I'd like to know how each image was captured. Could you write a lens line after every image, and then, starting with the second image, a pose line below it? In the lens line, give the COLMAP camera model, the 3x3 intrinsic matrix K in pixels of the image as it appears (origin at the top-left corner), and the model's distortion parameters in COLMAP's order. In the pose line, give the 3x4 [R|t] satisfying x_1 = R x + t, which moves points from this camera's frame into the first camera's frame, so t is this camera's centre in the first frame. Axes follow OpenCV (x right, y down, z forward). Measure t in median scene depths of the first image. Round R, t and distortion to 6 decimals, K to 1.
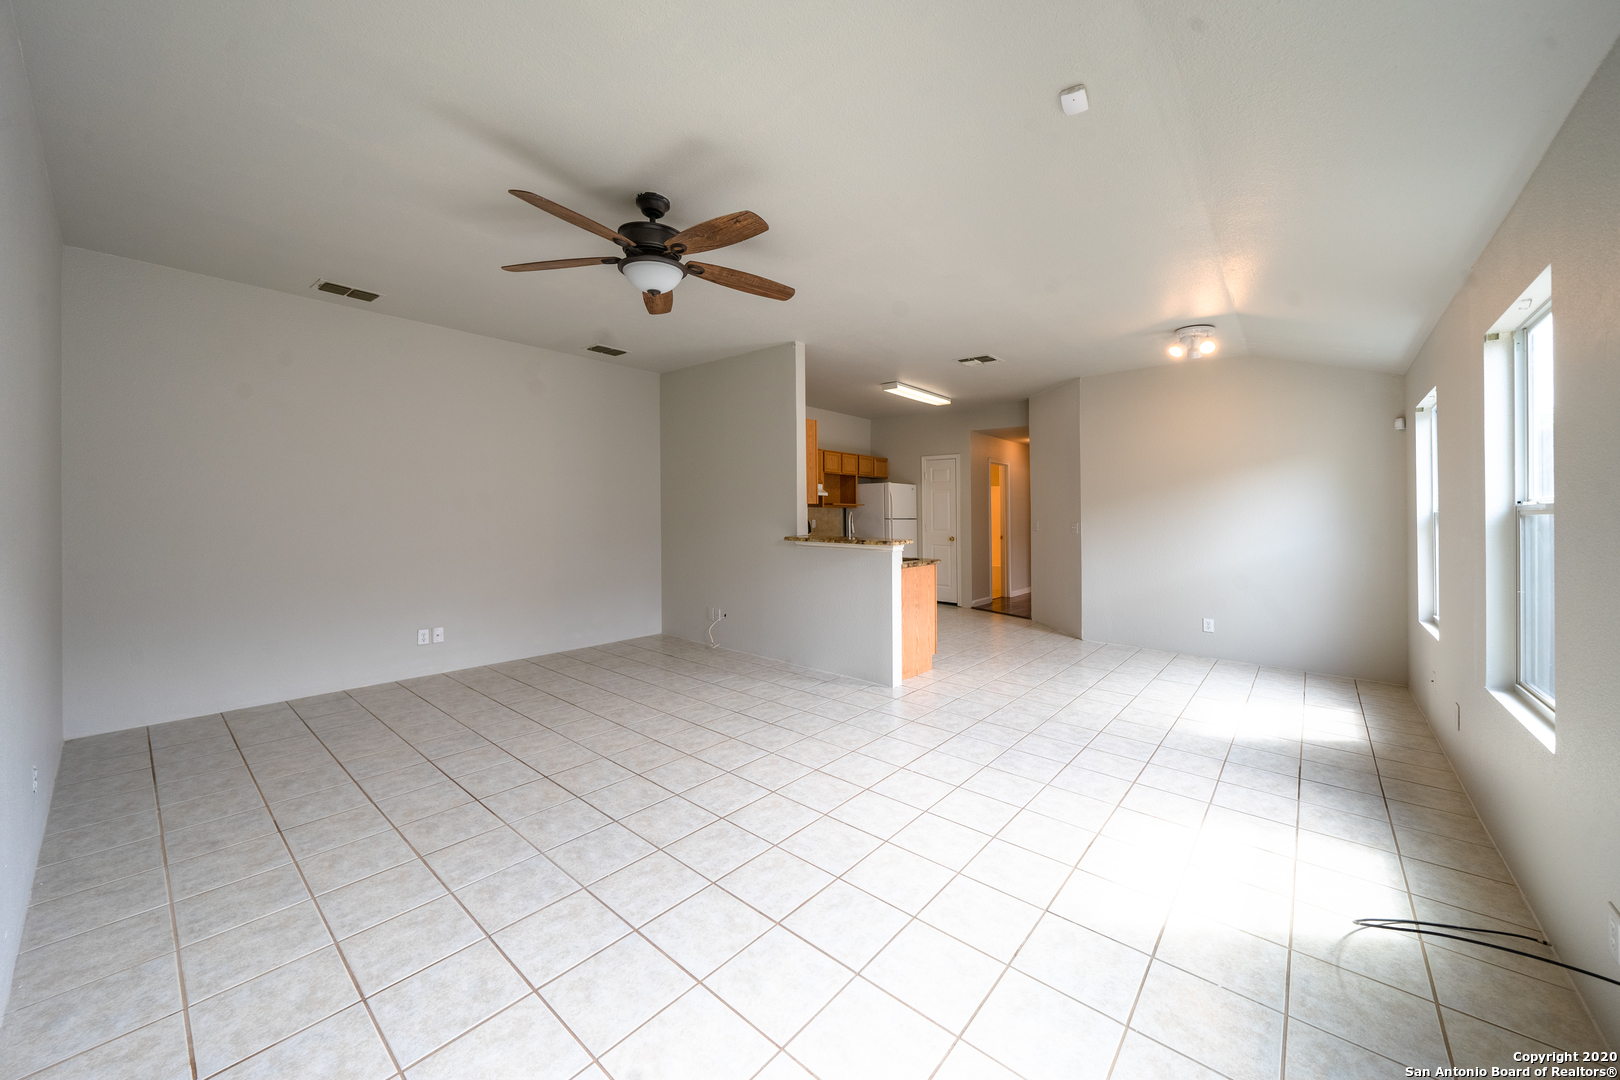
lens RADIAL K [[583.8, 0, 804.5], [0, 583.8, 490.1], [0, 0, 1]] dist [0.014107, -0.007278]
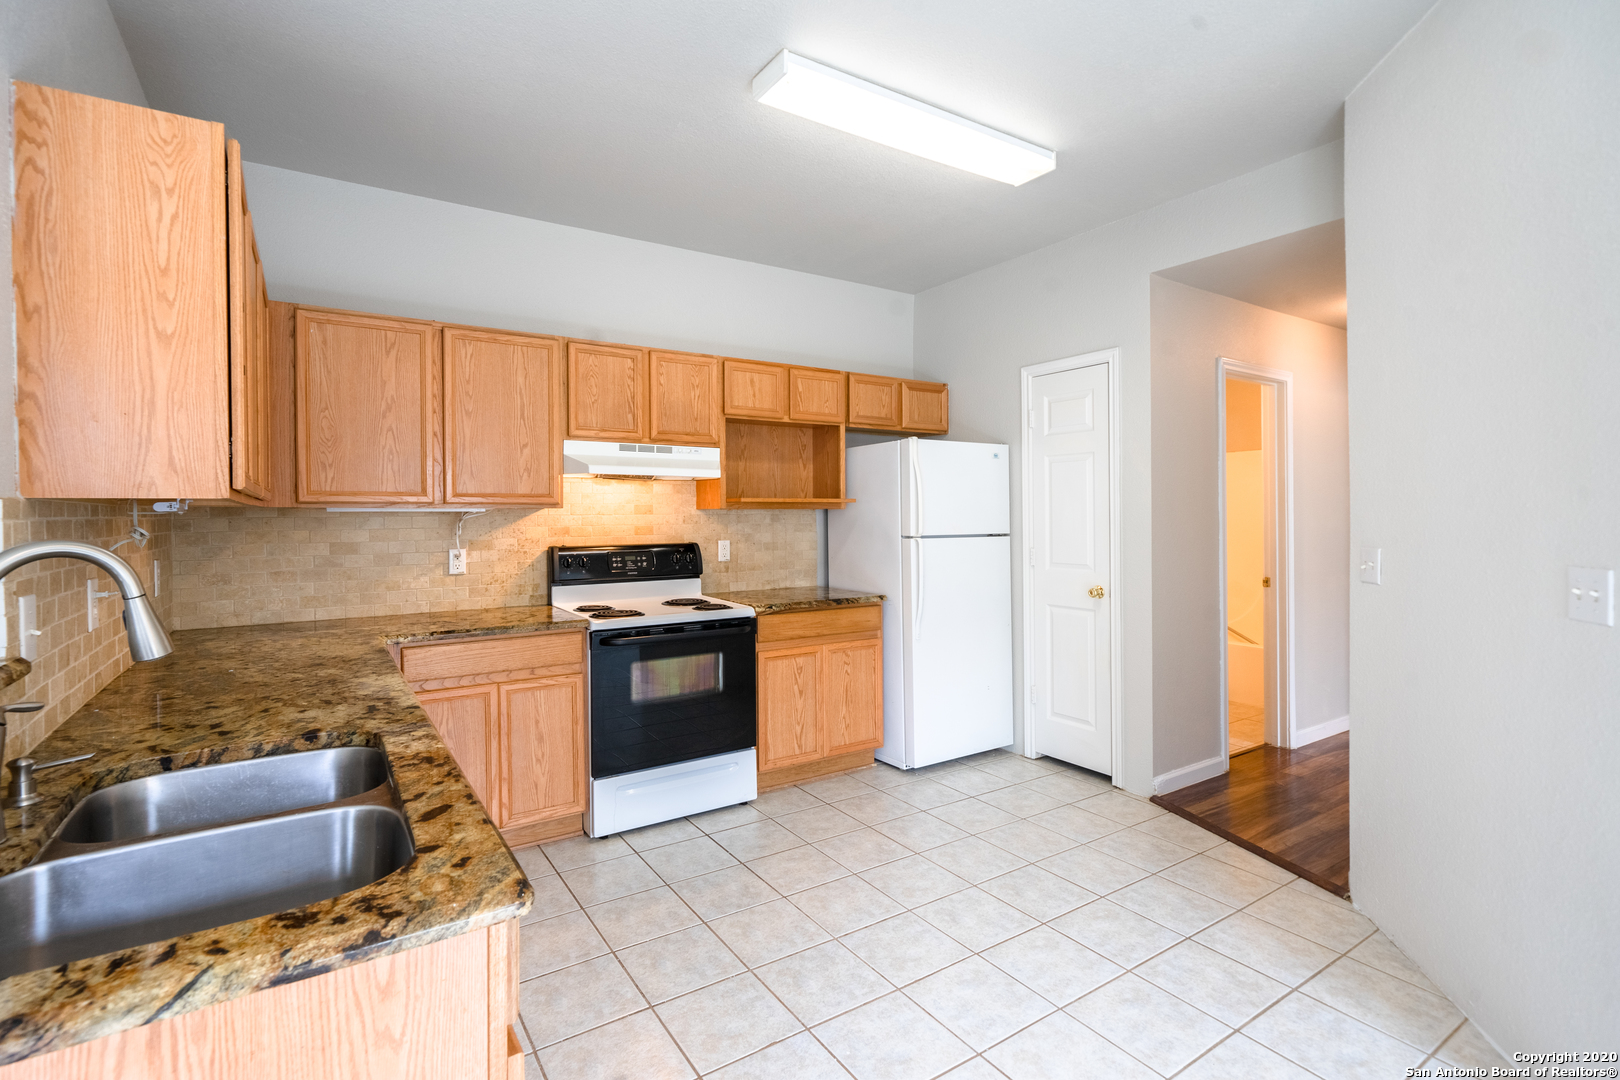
lens RADIAL K [[765.3, 0, 808.9], [0, 765.3, 512.0], [0, 0, 1]] dist [0.000778, -0.000499]
pose [[0.964461, -0.017491, -0.263644, 0.203104], [0.026402, 0.999192, 0.030295, 0.016897], [0.262901, -0.036179, 0.964144, 0.503048]]
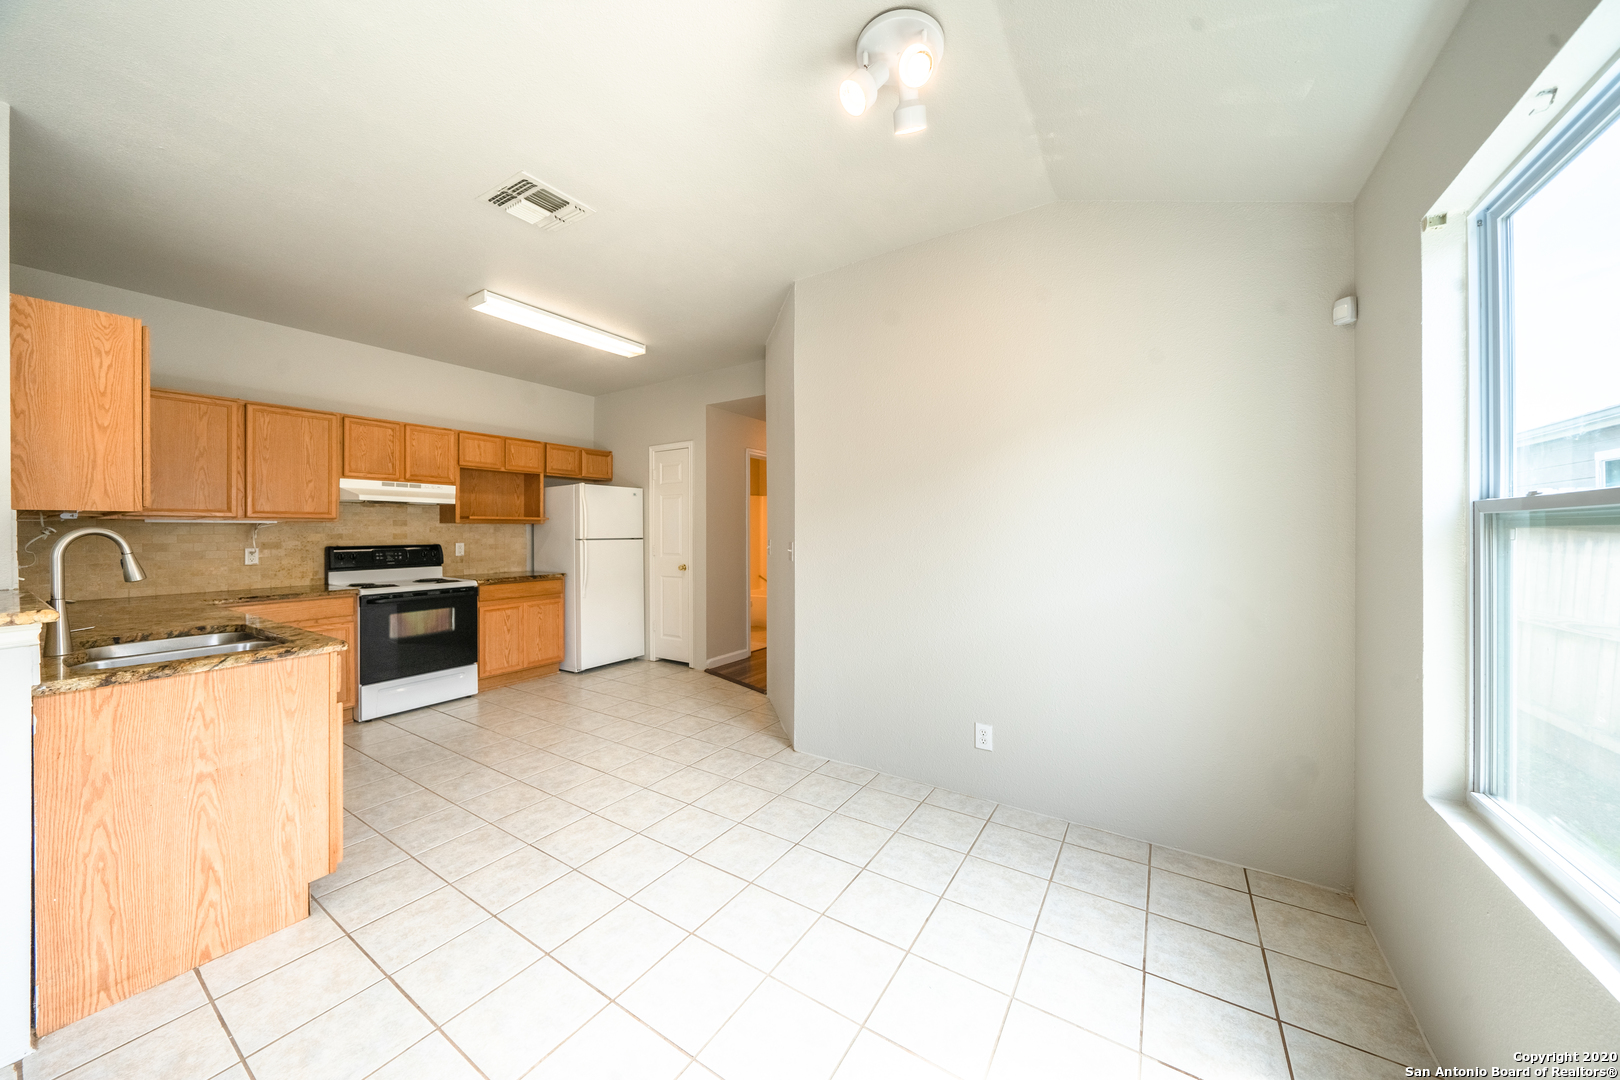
lens RADIAL K [[559.8, 0, 795.9], [0, 559.8, 523.6], [0, 0, 1]] dist [-0.001256, -0.001680]
pose [[0.991362, -0.015539, 0.130231, 0.292258], [0.012327, 0.999600, 0.025438, 0.018444], [-0.130575, -0.023613, 0.991157, 0.340164]]
